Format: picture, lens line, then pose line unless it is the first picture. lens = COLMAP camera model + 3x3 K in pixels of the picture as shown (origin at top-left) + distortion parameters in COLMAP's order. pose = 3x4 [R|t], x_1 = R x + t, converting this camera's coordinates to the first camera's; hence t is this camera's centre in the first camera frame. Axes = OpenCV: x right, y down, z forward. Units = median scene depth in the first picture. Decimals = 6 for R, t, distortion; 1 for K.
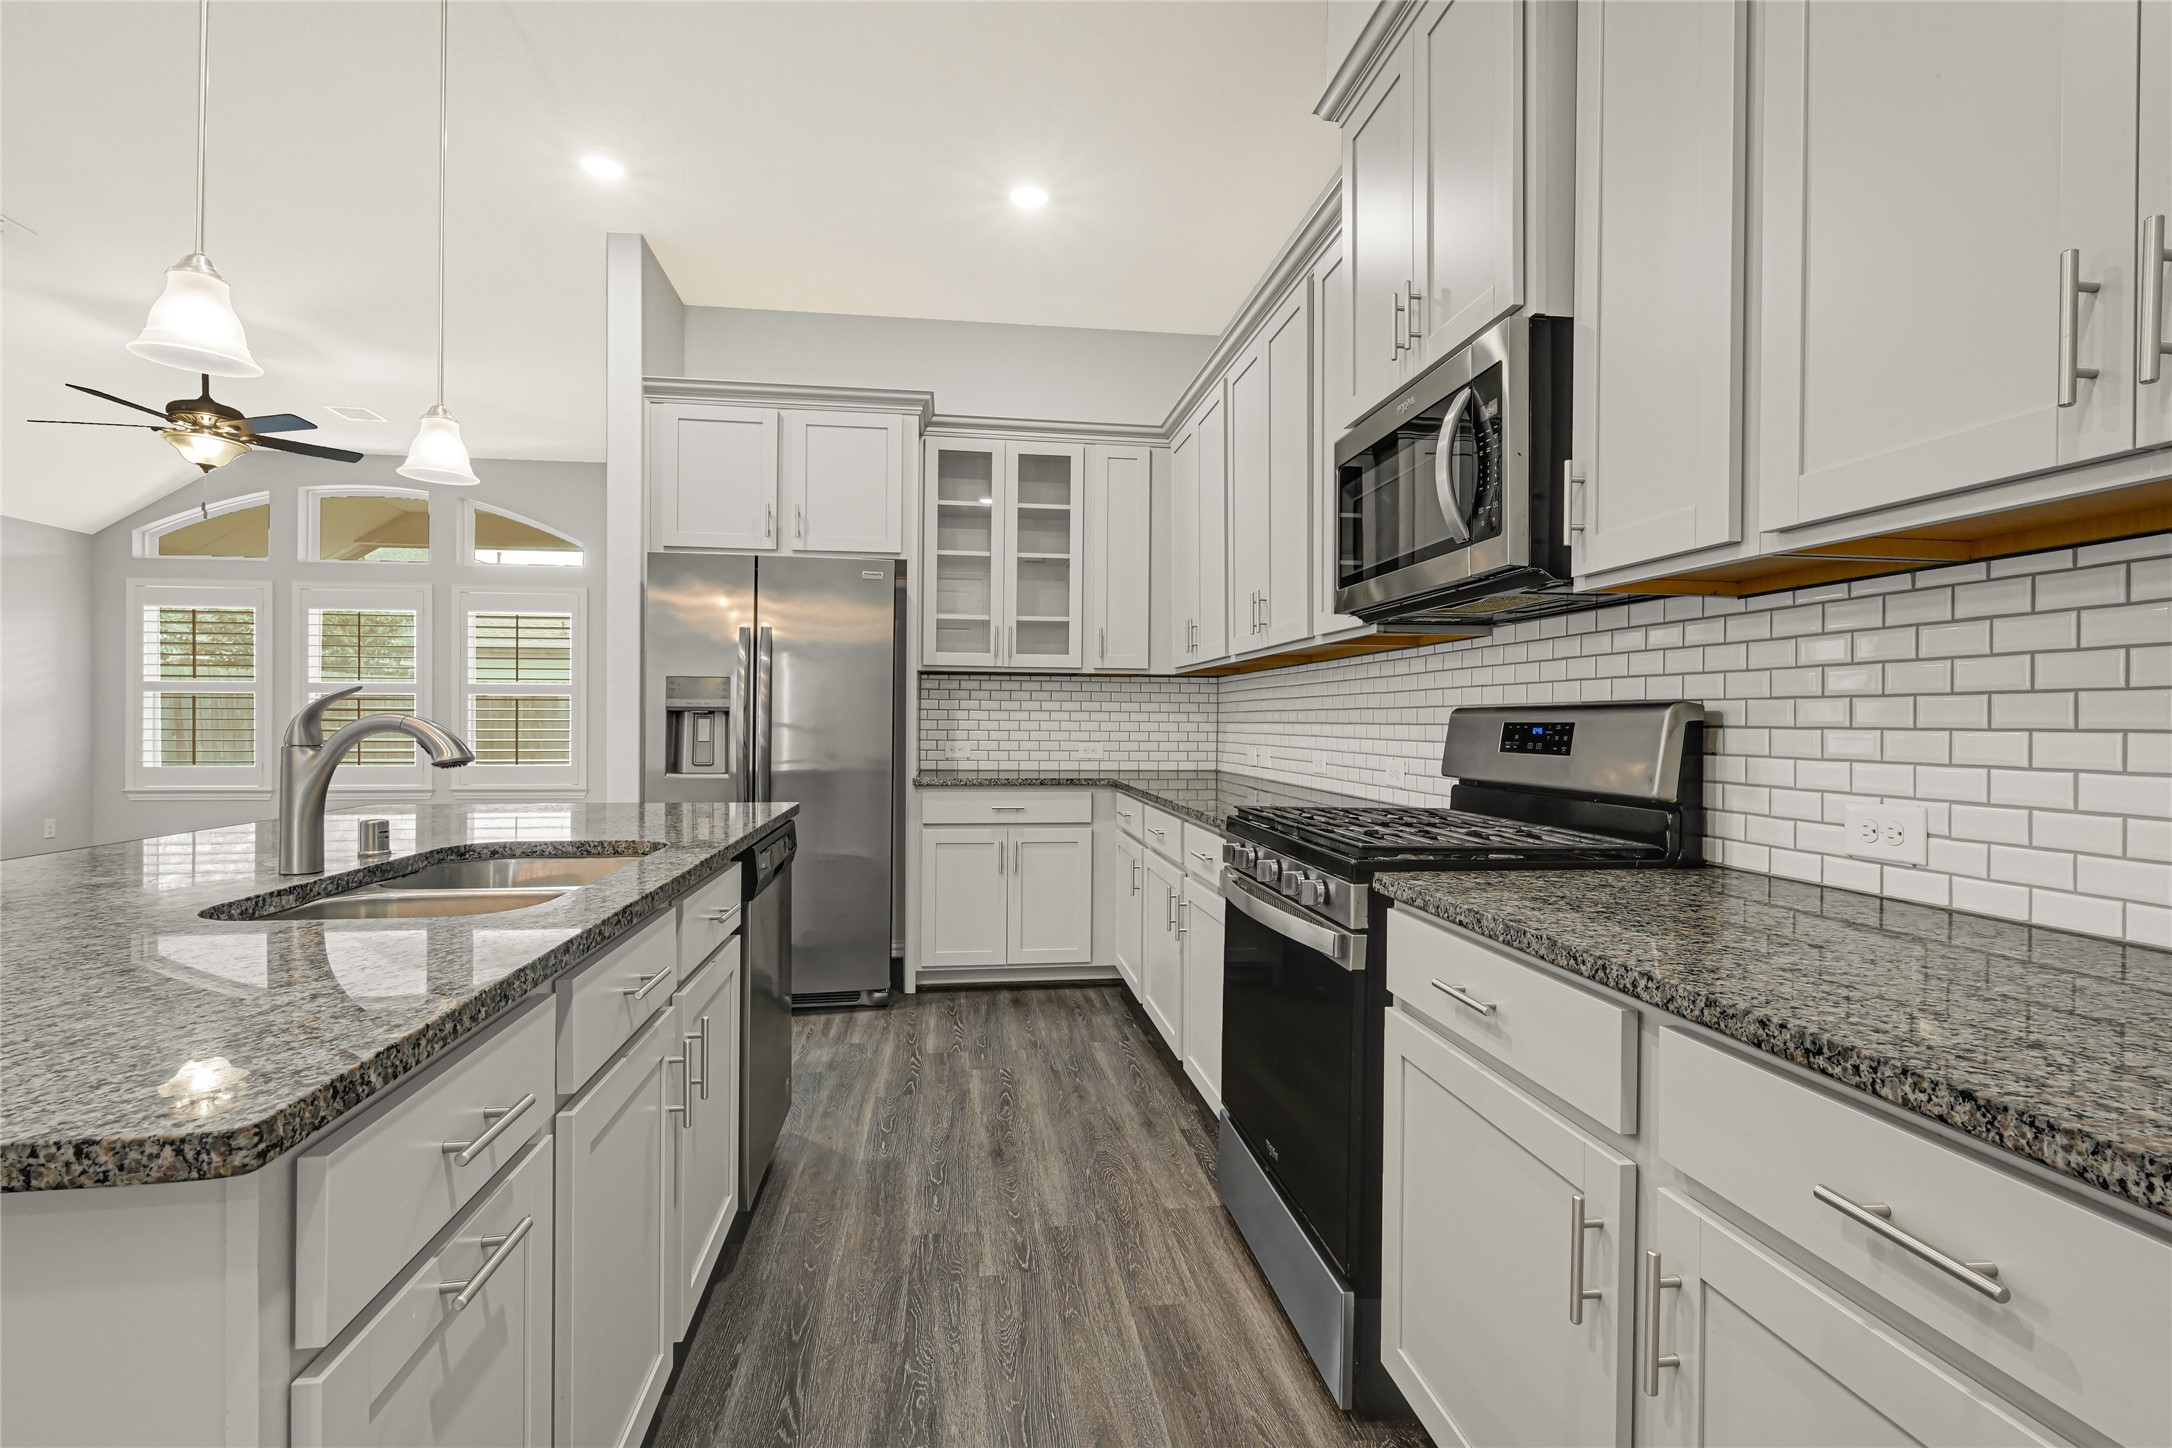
lens RADIAL K [[987.9, 0, 1082.9], [0, 987.9, 721.8], [0, 0, 1]] dist [-0.000572, 0.000391]
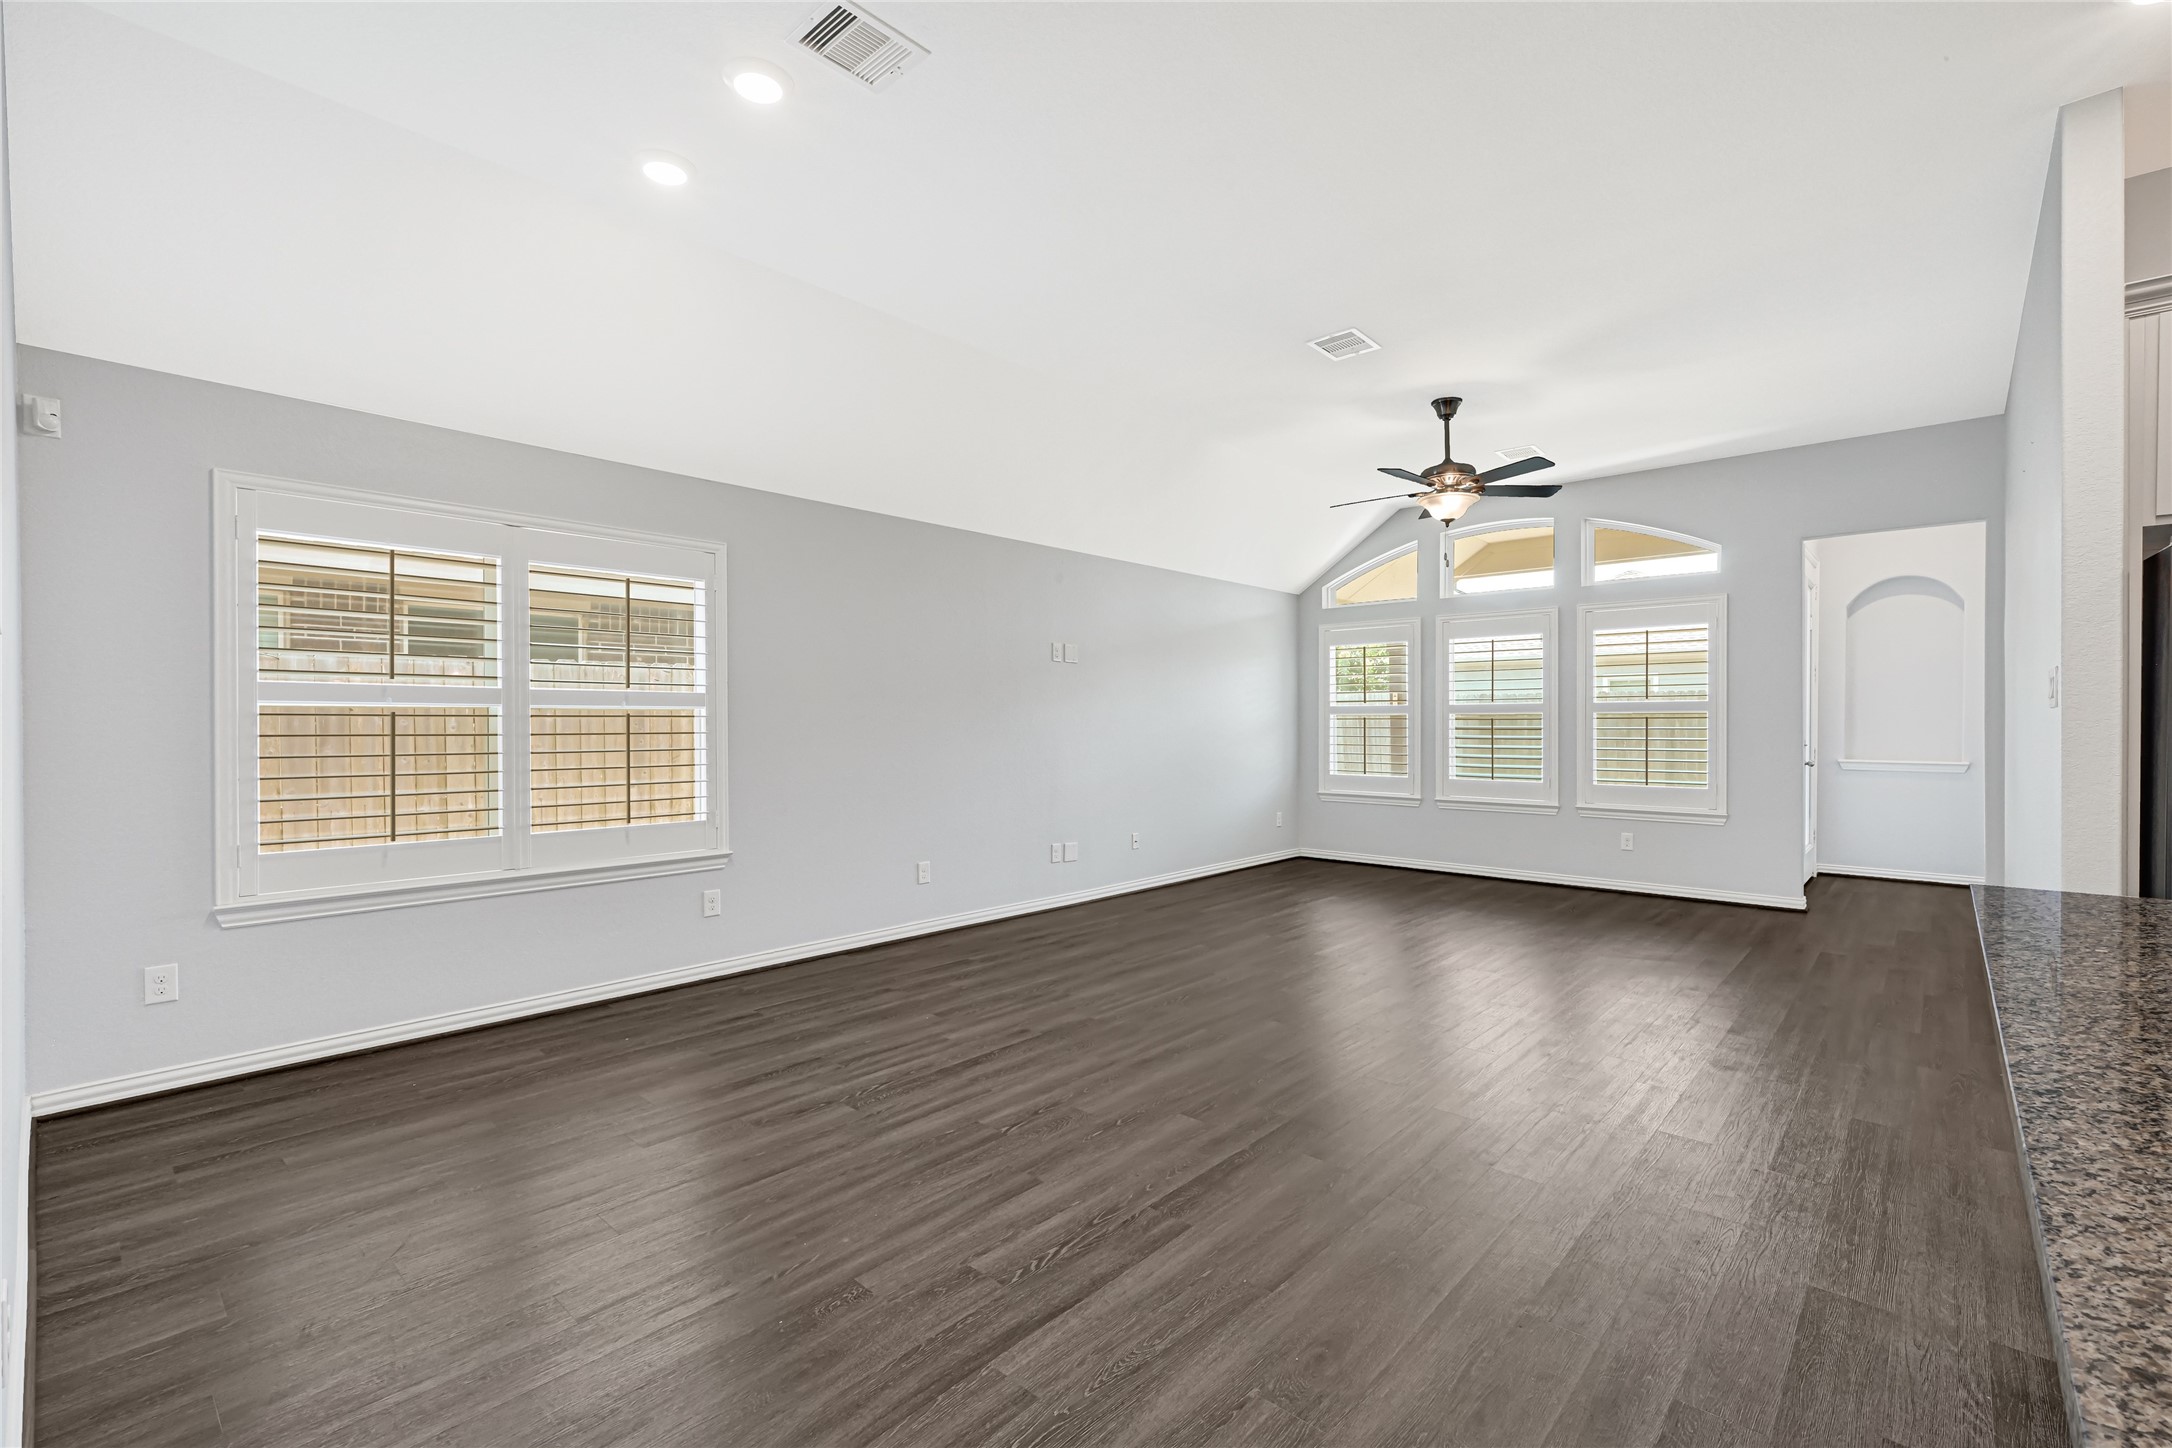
lens RADIAL K [[948.8, 0, 1094.6], [0, 948.8, 727.5], [0, 0, 1]] dist [0.001829, -0.000106]
pose [[0.648573, -0.001310, -0.761152, -0.632148], [0.003263, 0.999994, 0.001059, -0.045541], [0.761146, -0.003171, 0.648573, -0.036150]]
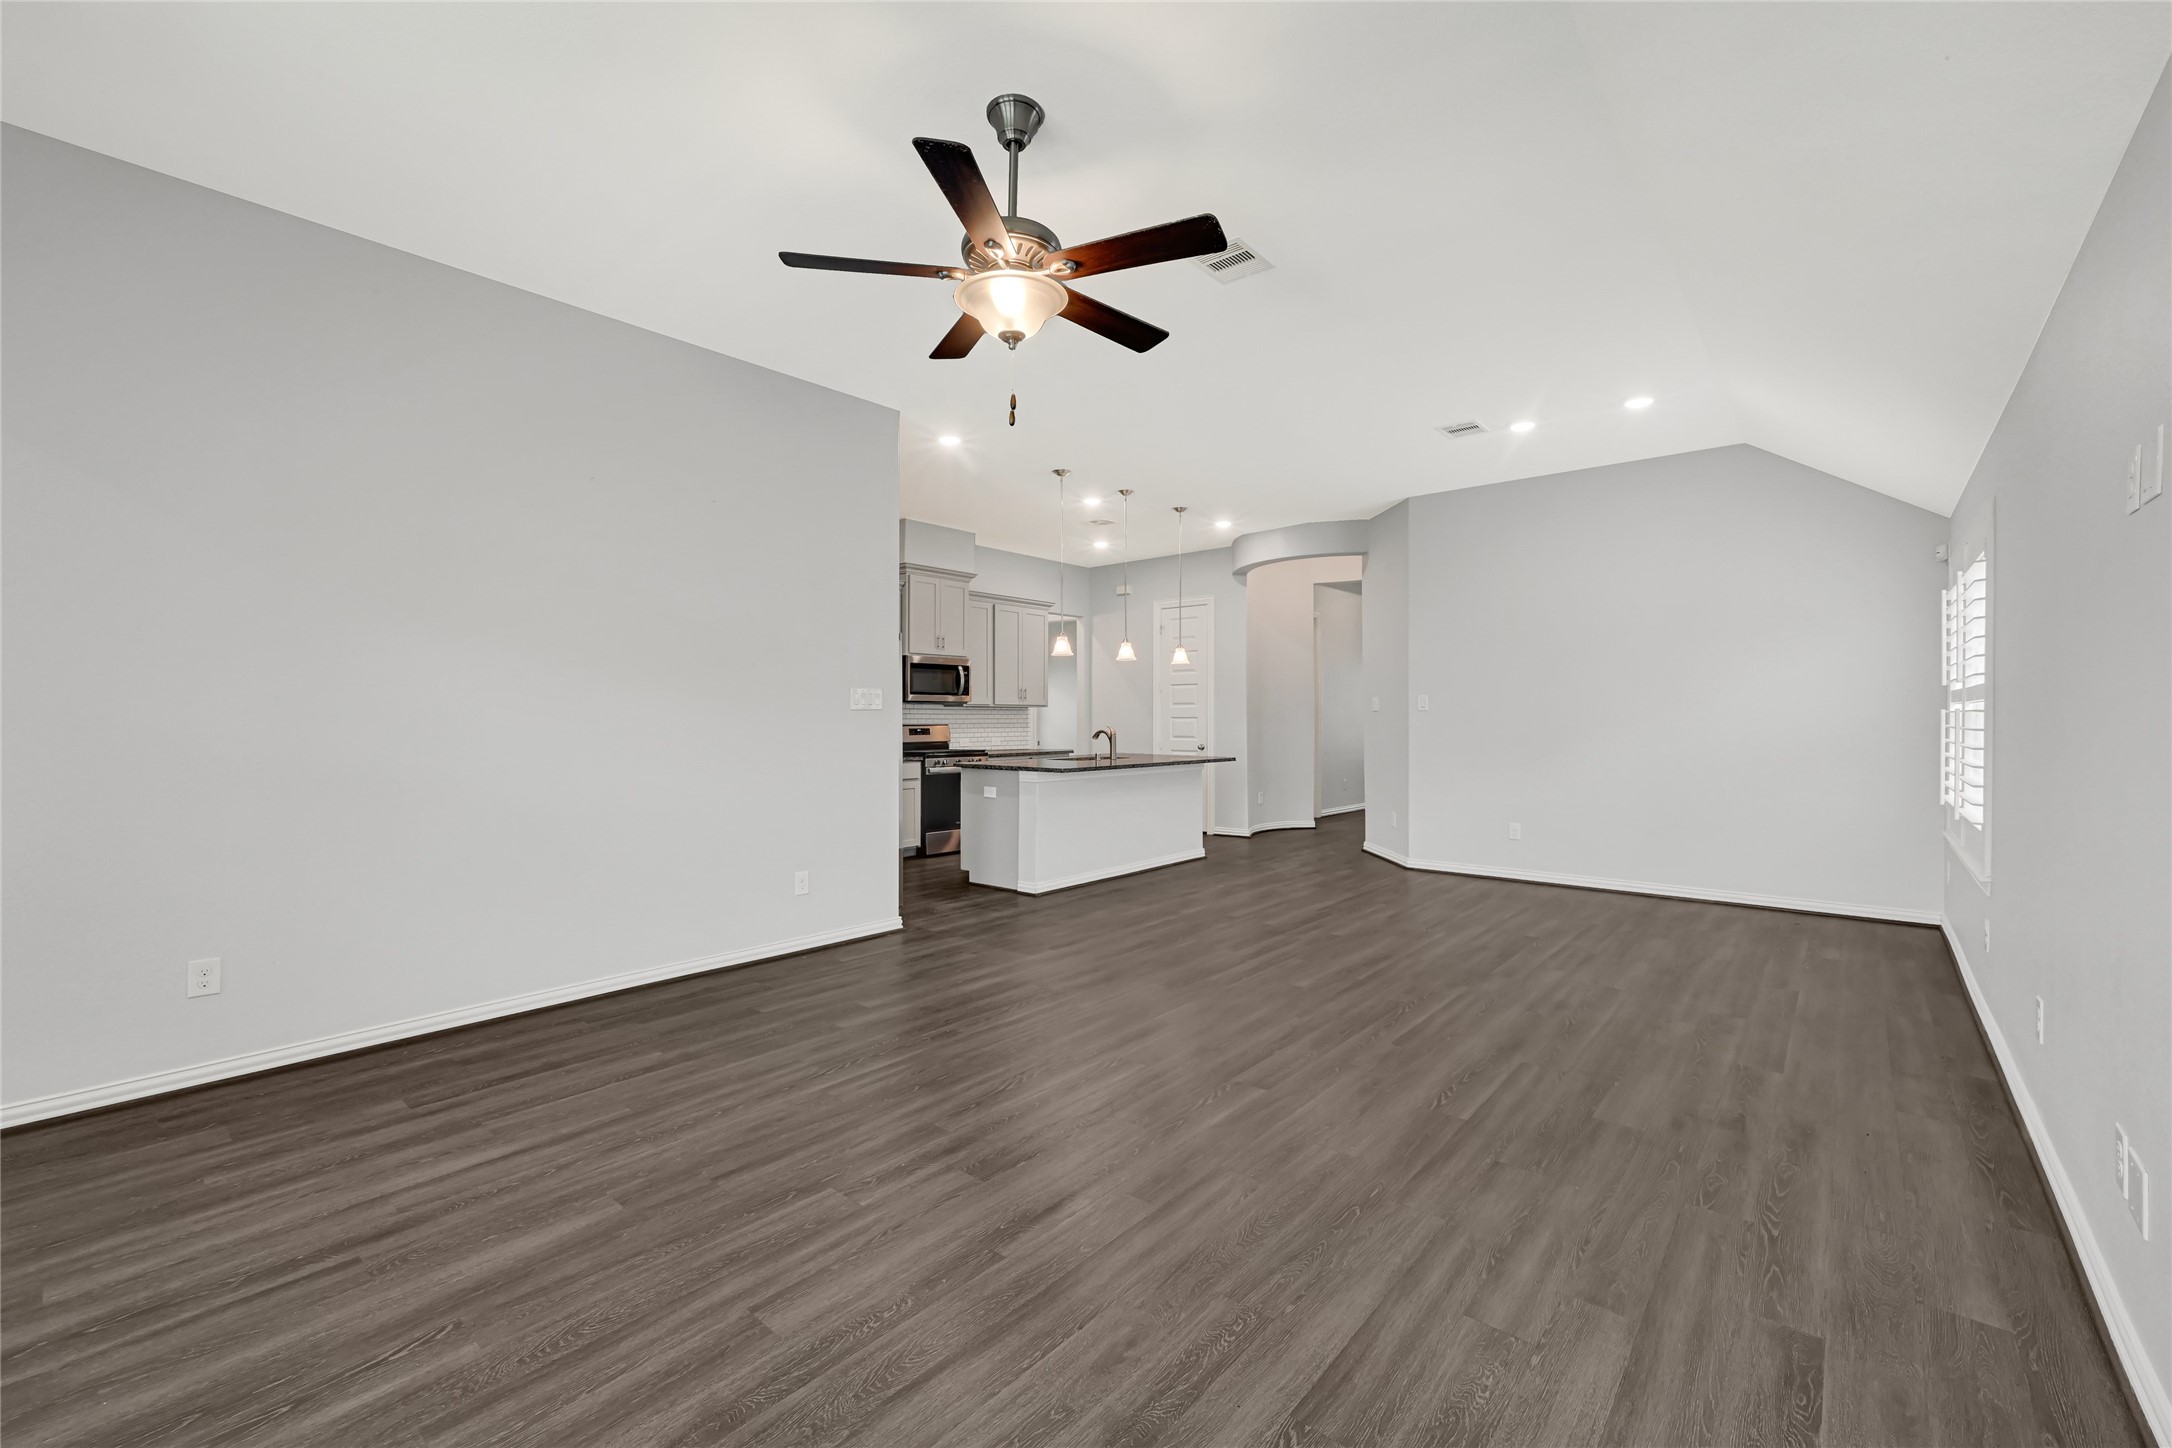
lens RADIAL K [[889.4, 0, 1088.7], [0, 889.4, 715.9], [0, 0, 1]] dist [0.002122, 0.000155]
pose [[-0.665464, -0.004480, 0.746417, -2.602875], [-0.001941, 0.999989, 0.004271, -0.062122], [-0.746428, 0.001393, -0.665465, 2.602900]]
